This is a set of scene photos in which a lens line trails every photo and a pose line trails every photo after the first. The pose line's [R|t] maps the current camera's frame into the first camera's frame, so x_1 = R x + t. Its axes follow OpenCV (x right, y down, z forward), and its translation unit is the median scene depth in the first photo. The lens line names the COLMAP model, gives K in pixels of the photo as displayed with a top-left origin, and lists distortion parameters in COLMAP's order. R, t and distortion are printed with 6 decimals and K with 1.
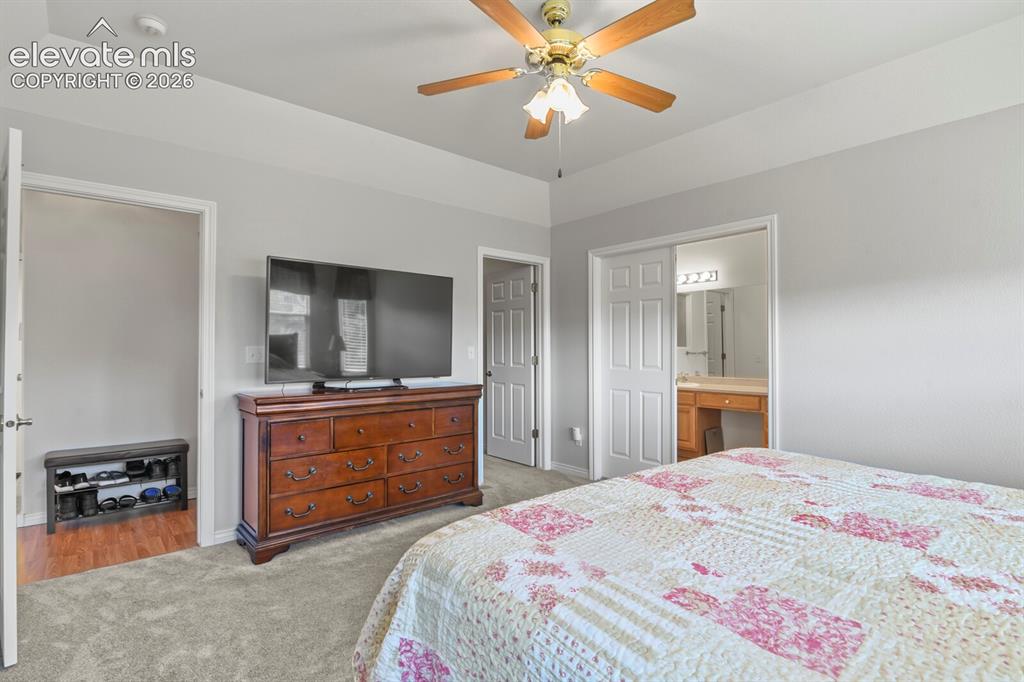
lens RADIAL K [[496.7, 0, 511.5], [0, 496.7, 345.4], [0, 0, 1]] dist [-0.017860, 0.000215]
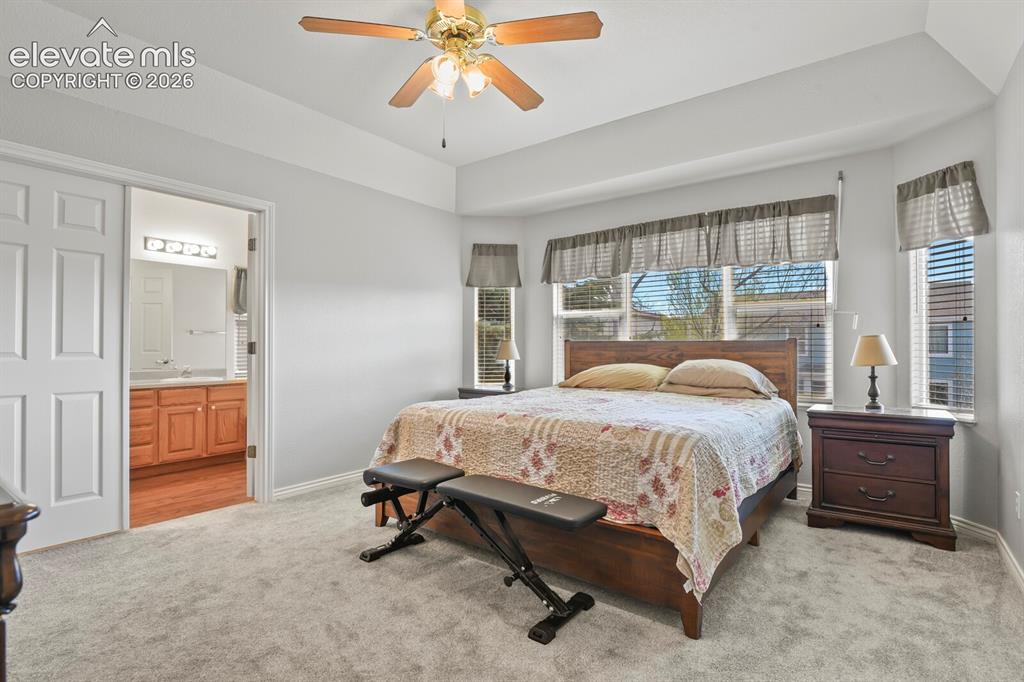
lens RADIAL K [[496.7, 0, 511.9], [0, 496.7, 341.4], [0, 0, 1]] dist [-0.017860, 0.000215]
pose [[-0.201988, 0.007439, 0.979360, -0.474594], [-0.013129, 0.999861, -0.010302, 0.025370], [-0.979300, -0.014939, -0.201863, 0.583693]]
